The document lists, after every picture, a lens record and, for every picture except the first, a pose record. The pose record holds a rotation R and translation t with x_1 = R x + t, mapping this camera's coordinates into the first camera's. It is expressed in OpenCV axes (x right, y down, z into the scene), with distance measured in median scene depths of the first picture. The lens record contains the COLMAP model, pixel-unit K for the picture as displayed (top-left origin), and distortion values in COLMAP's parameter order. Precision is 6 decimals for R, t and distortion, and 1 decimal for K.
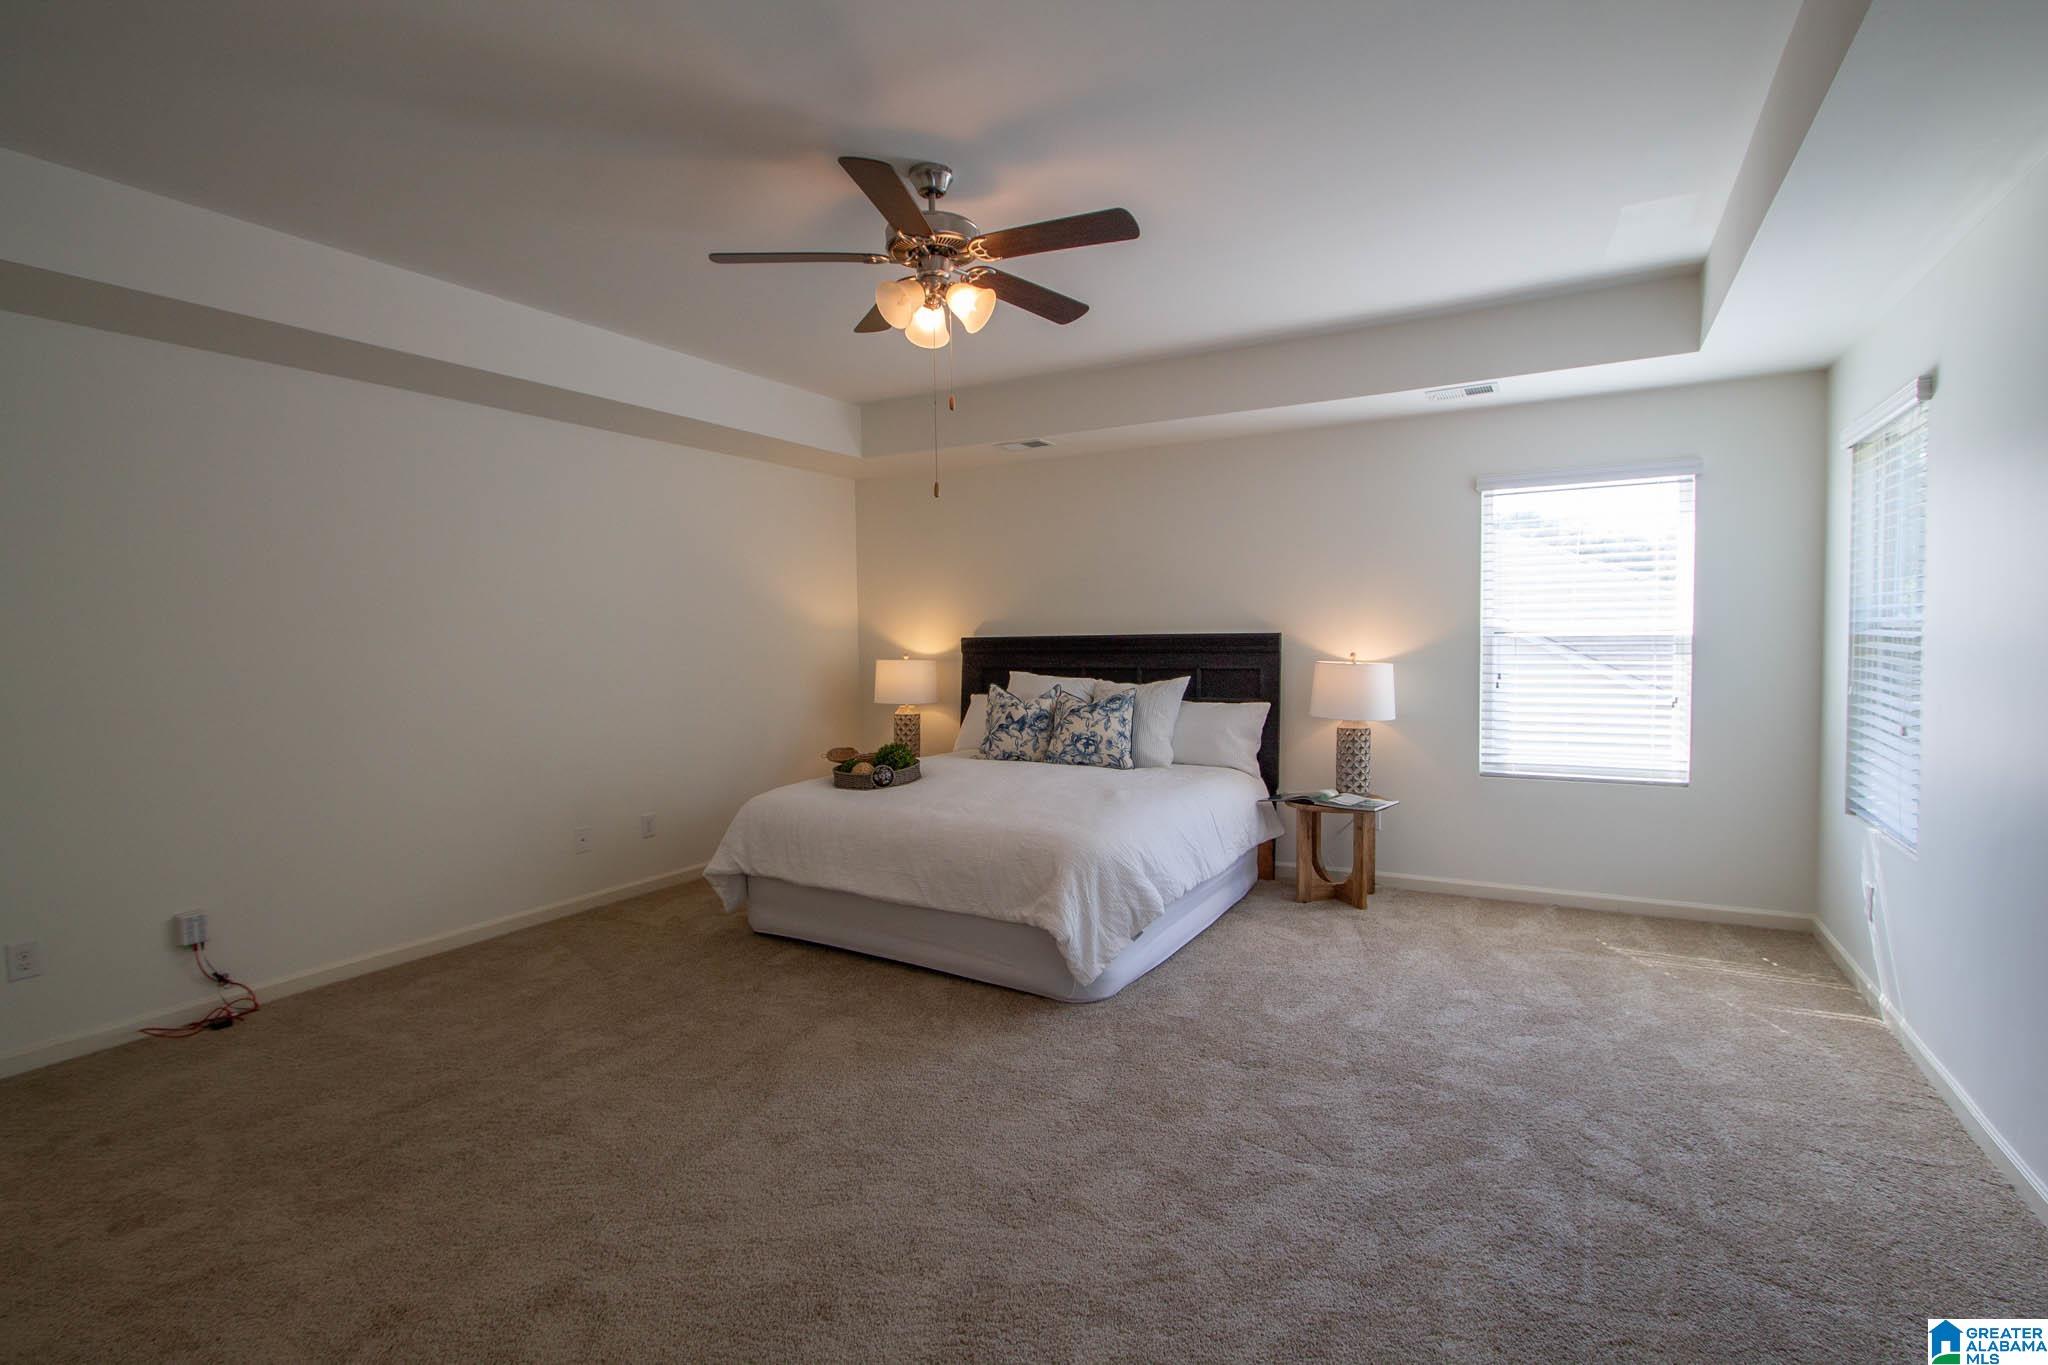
lens RADIAL K [[972.6, 0, 1033.9], [0, 972.6, 681.1], [0, 0, 1]] dist [-0.019827, 0.000564]
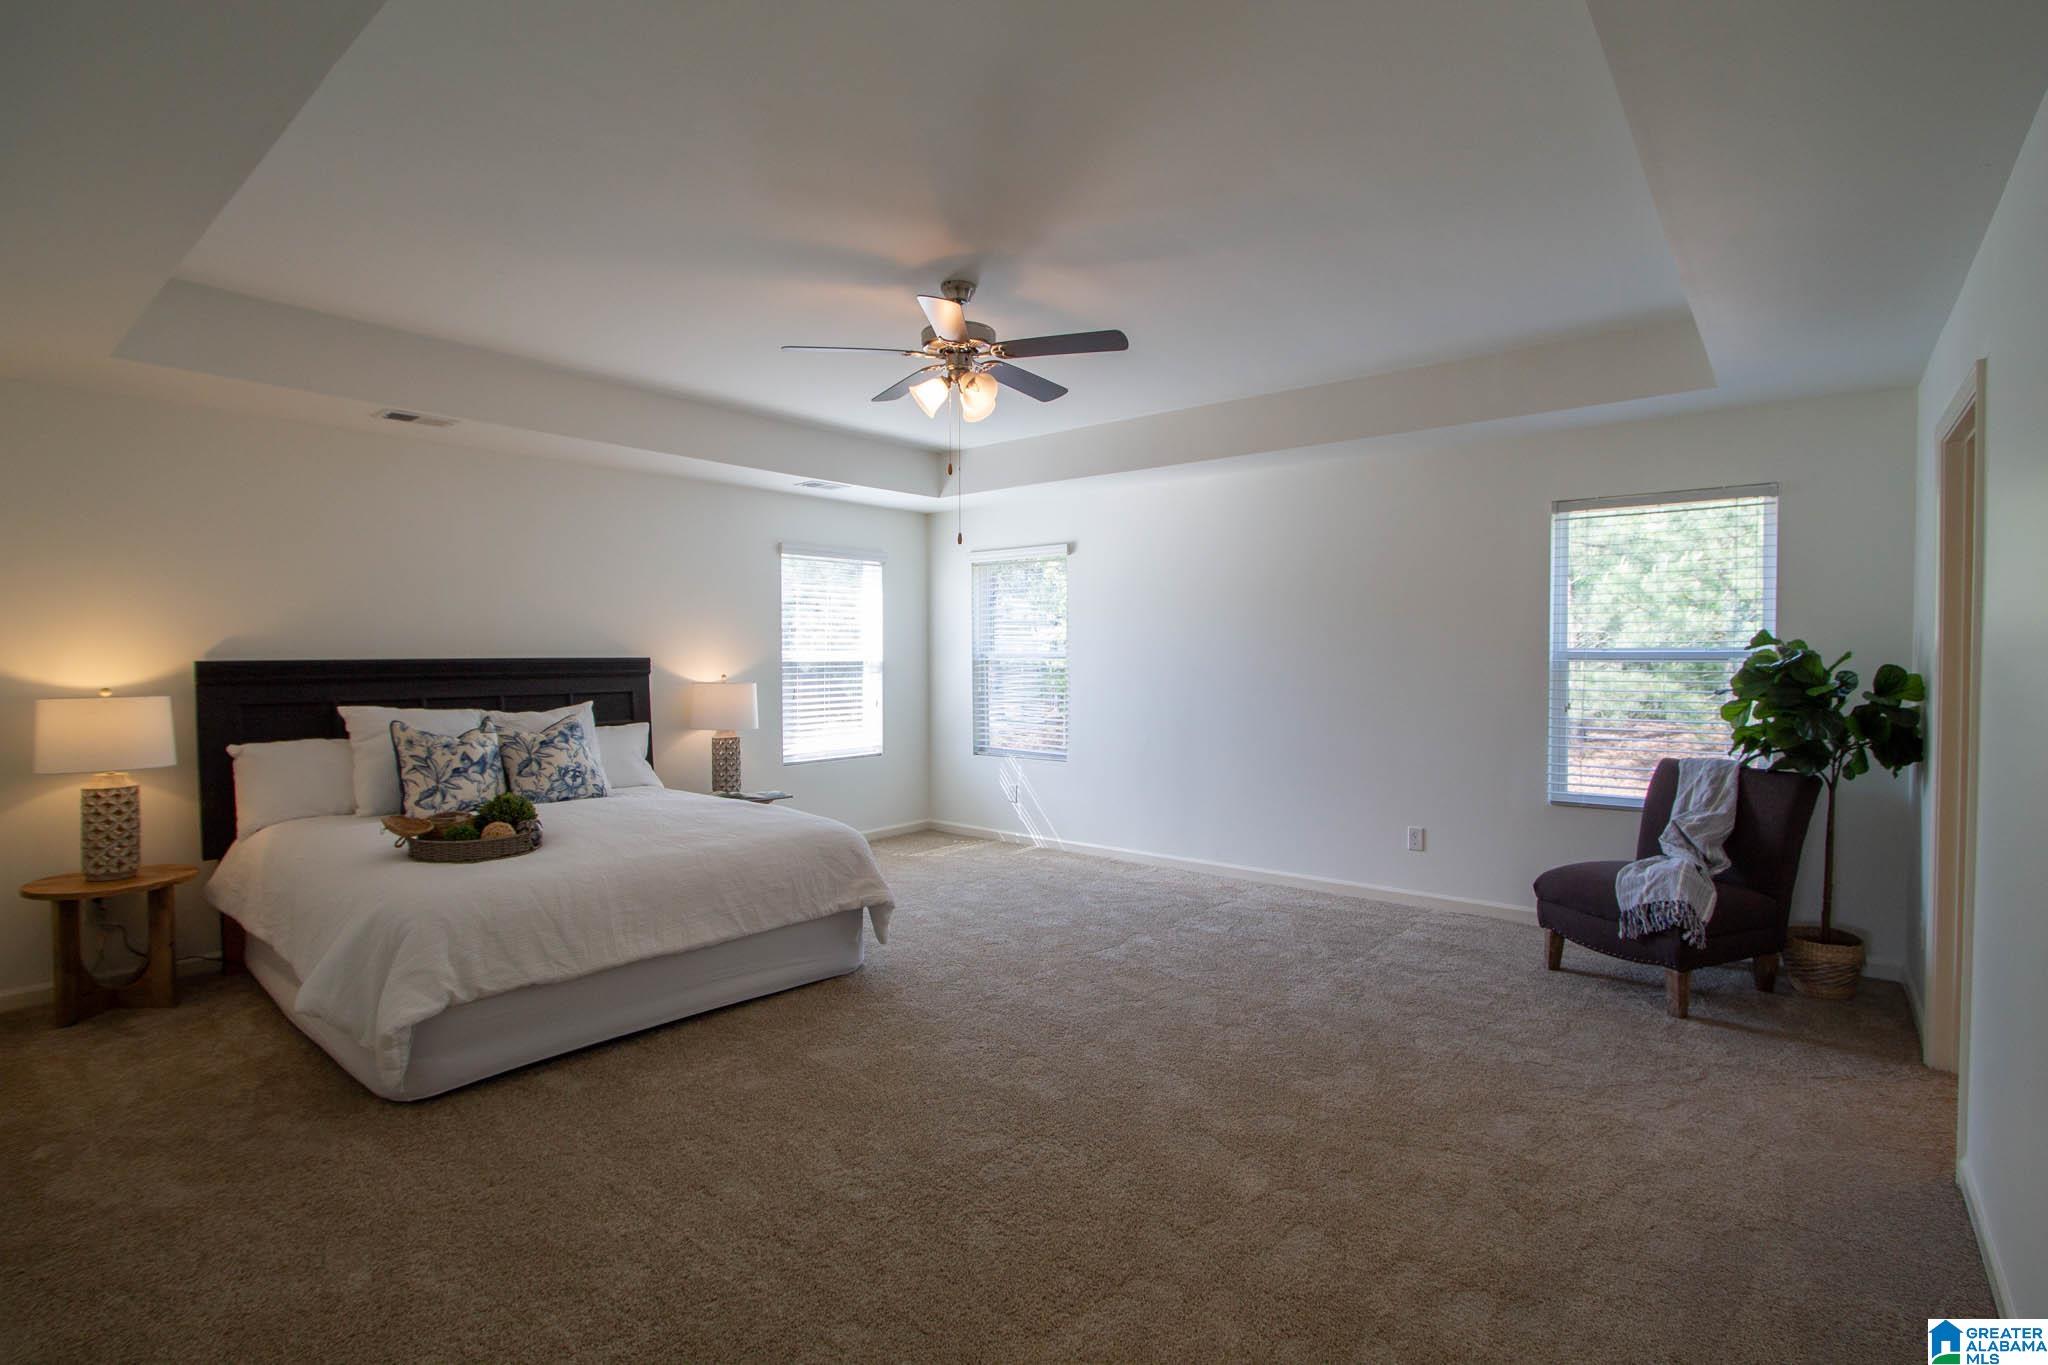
lens RADIAL K [[972.6, 0, 1033.9], [0, 972.6, 681.1], [0, 0, 1]] dist [-0.019827, 0.000564]
pose [[0.162090, -0.012958, 0.986691, -0.775411], [0.047878, 0.998839, 0.005253, -0.009082], [-0.985614, 0.046390, 0.162522, 0.419183]]
